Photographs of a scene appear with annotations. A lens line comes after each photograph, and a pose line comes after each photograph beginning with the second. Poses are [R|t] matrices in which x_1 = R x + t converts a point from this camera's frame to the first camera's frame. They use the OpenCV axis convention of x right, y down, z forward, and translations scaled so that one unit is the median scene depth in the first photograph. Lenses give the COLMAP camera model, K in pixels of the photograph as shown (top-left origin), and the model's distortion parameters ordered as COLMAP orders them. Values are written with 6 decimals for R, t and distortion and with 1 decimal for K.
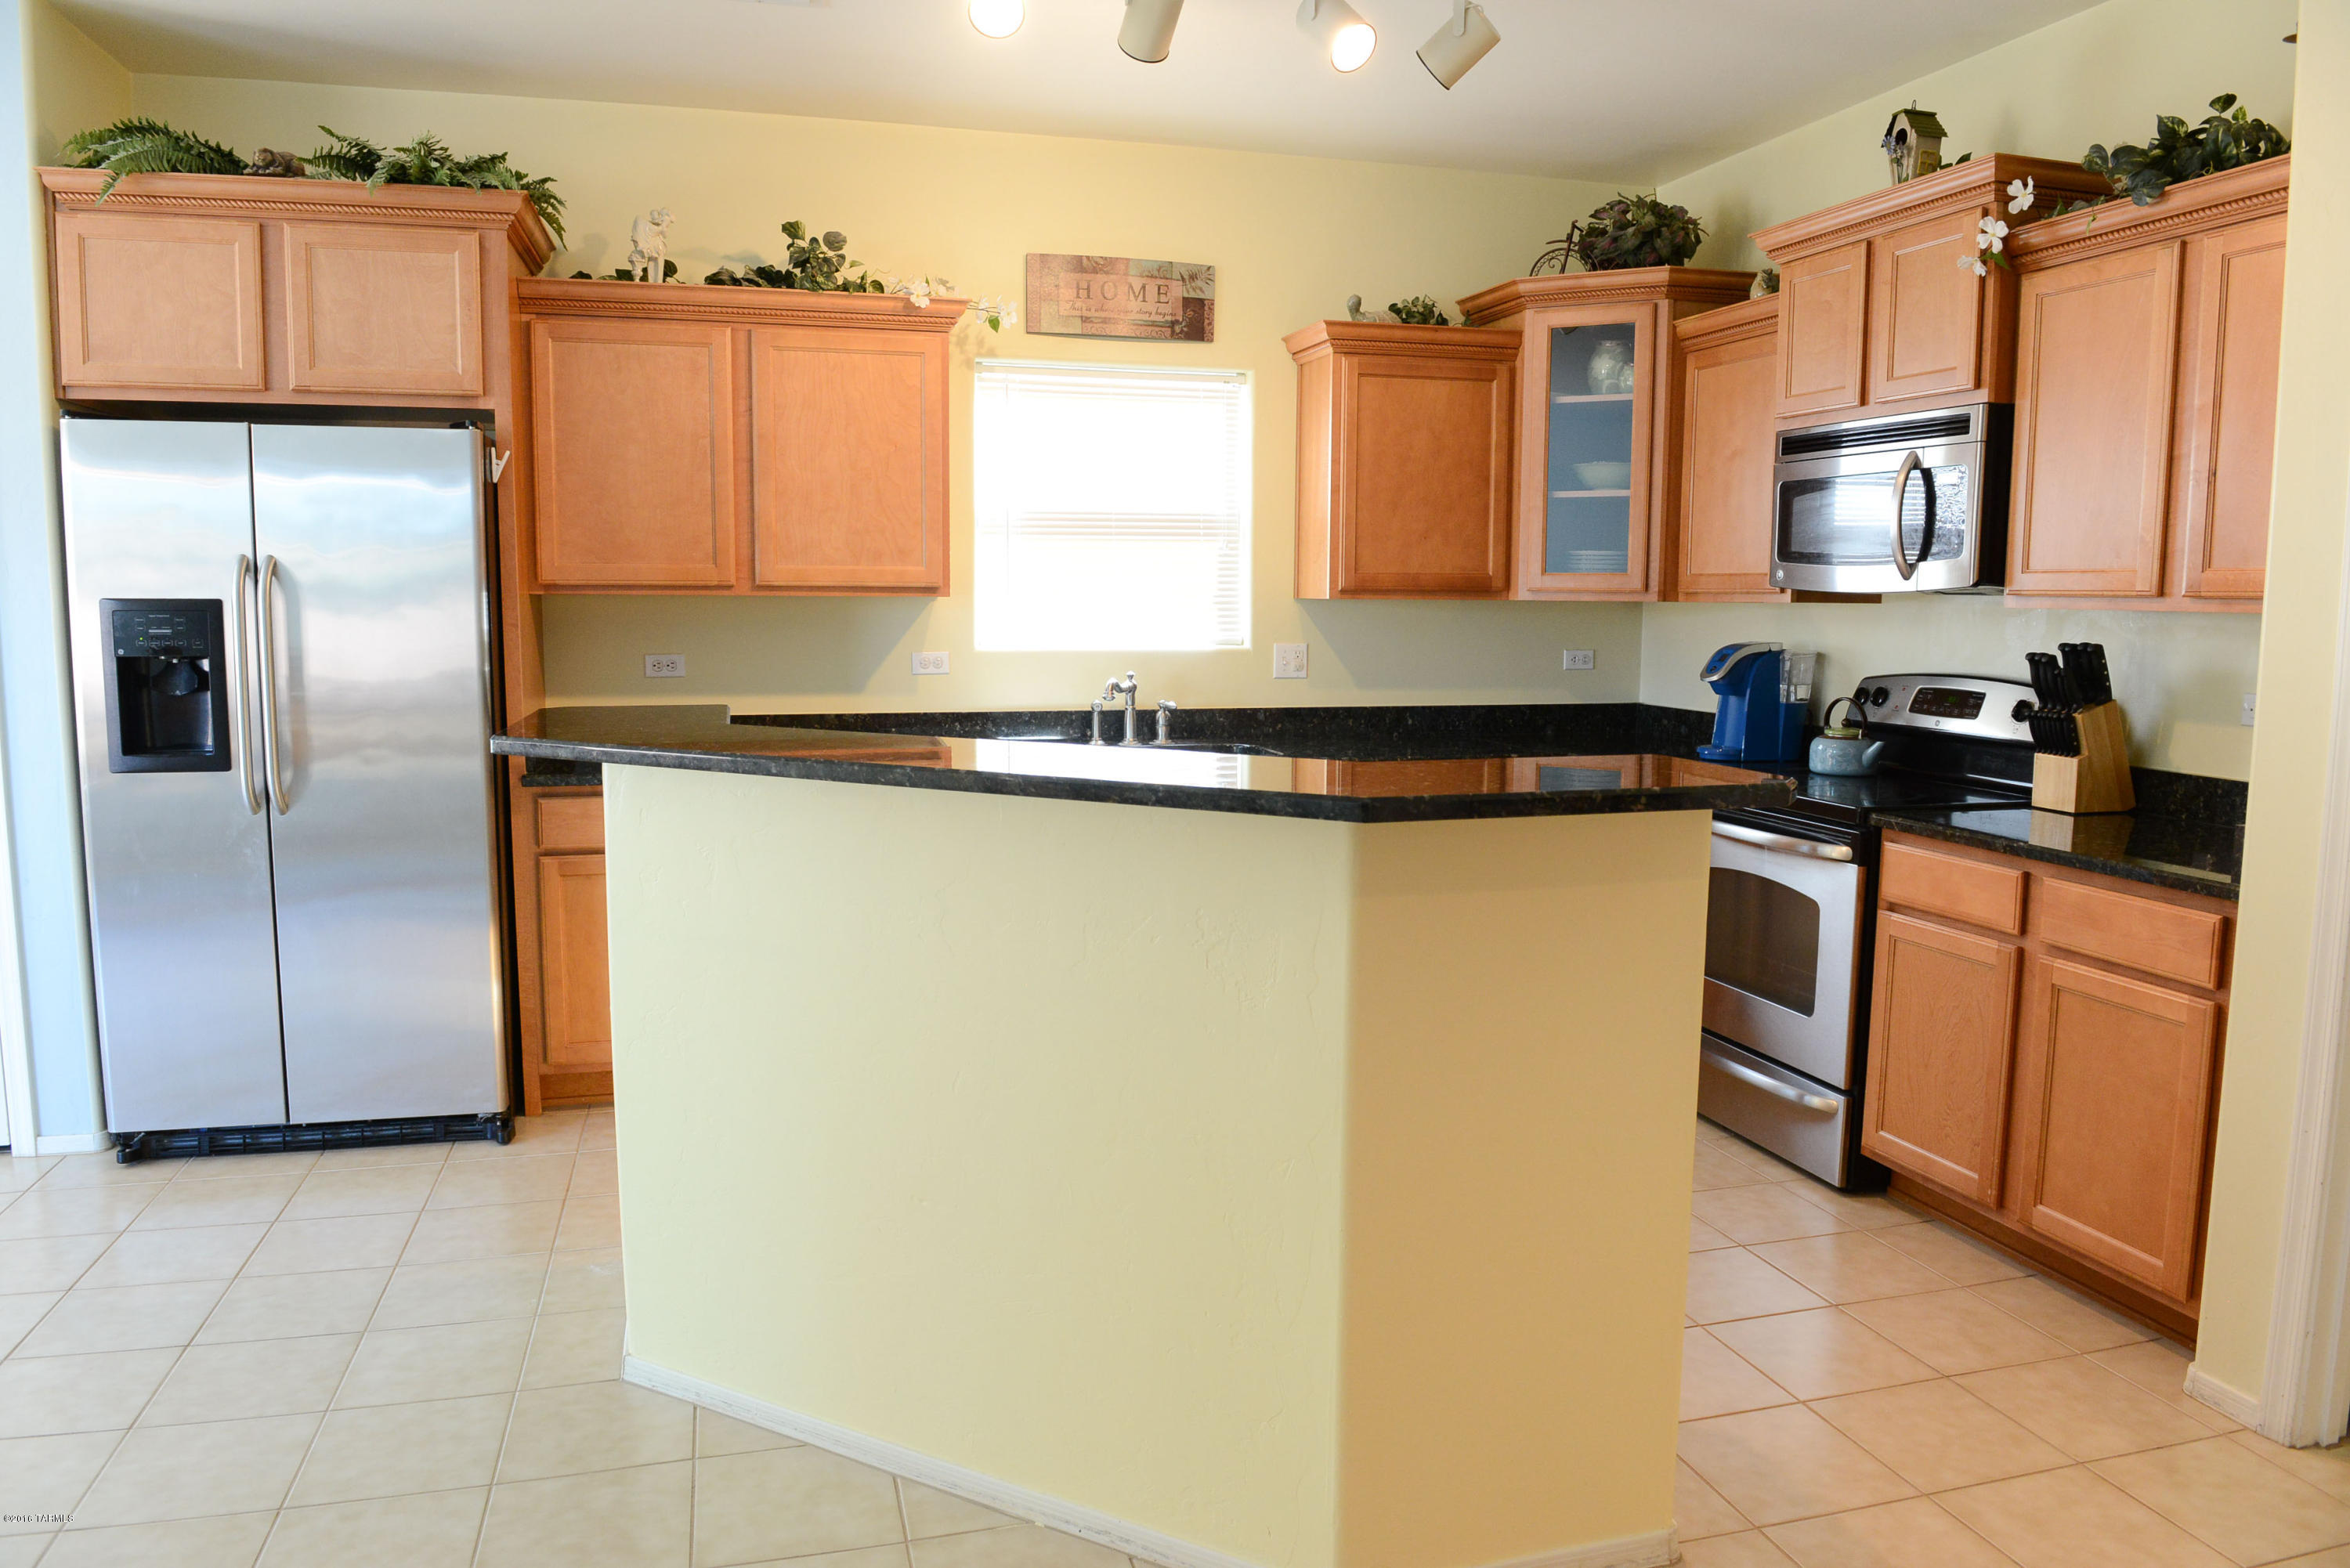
lens RADIAL K [[1592.8, 0, 1175.0], [0, 1592.8, 784.0], [0, 0, 1]] dist [-0.047102, -0.007609]
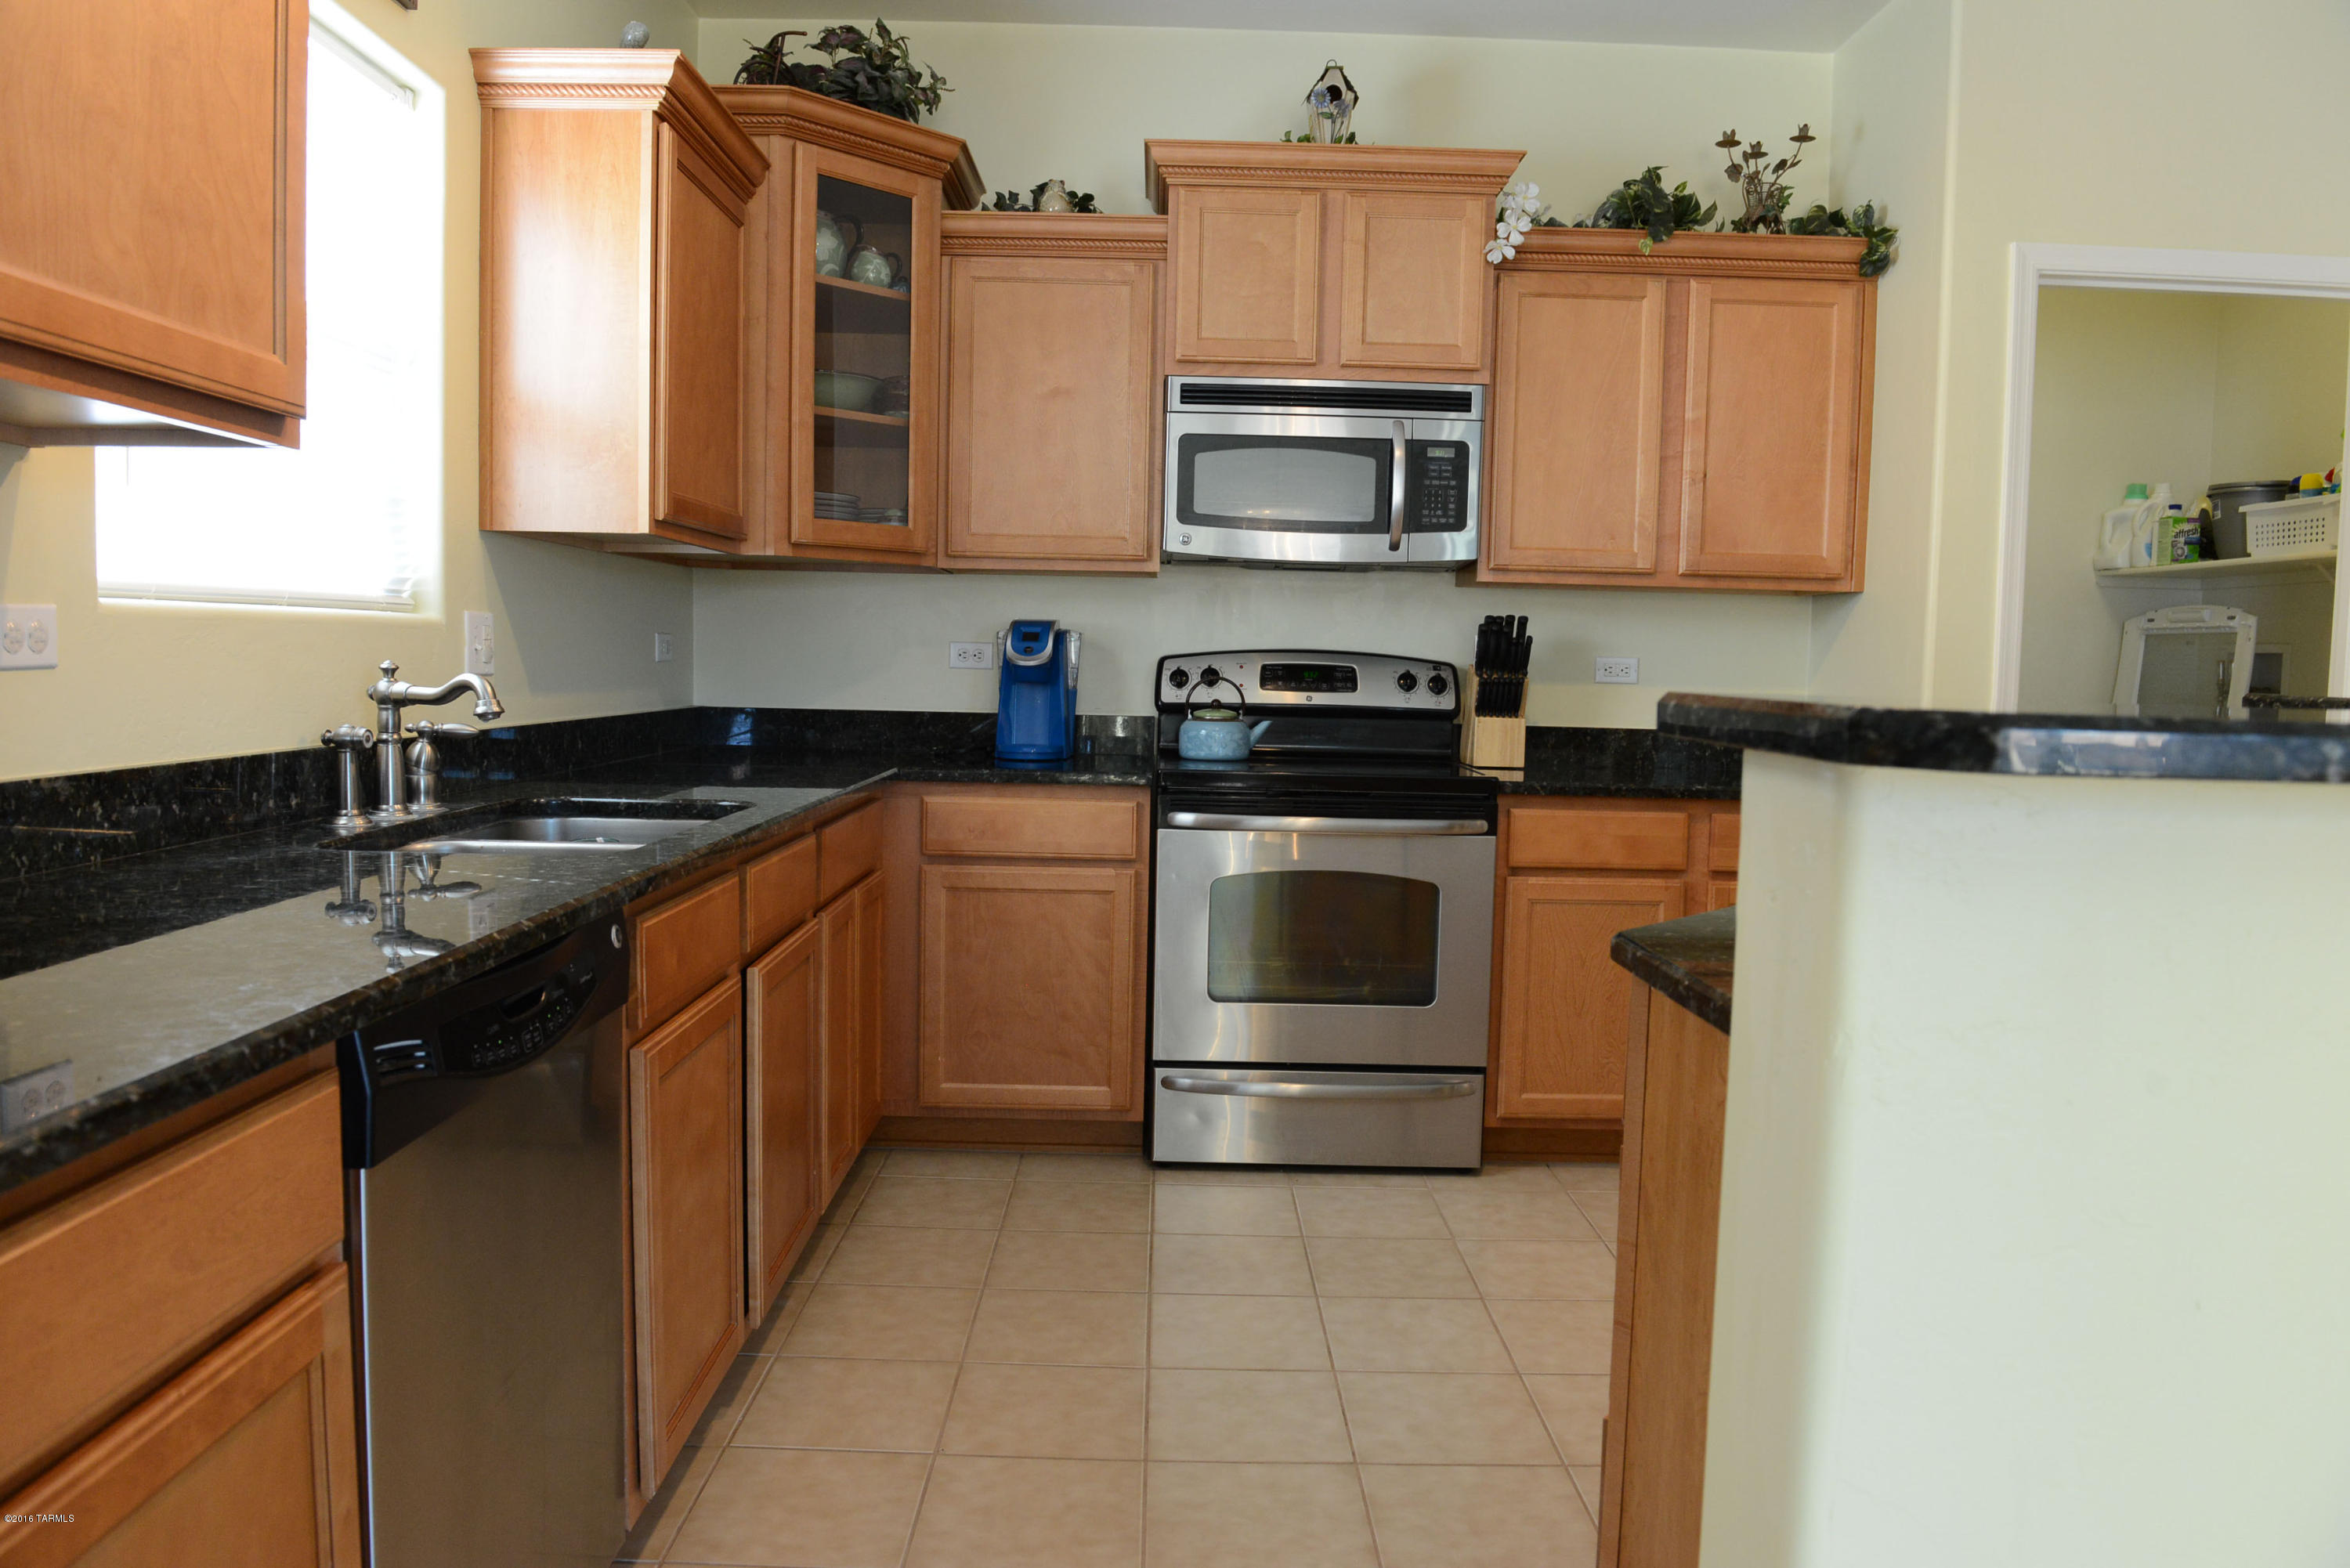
lens RADIAL K [[1592.8, 0, 1175.0], [0, 1592.8, 784.0], [0, 0, 1]] dist [-0.047102, -0.007609]
pose [[0.262797, -0.076939, 0.961779, -0.535067], [0.092893, 0.994202, 0.054150, -0.050068], [-0.960369, 0.075112, 0.268421, 0.861855]]
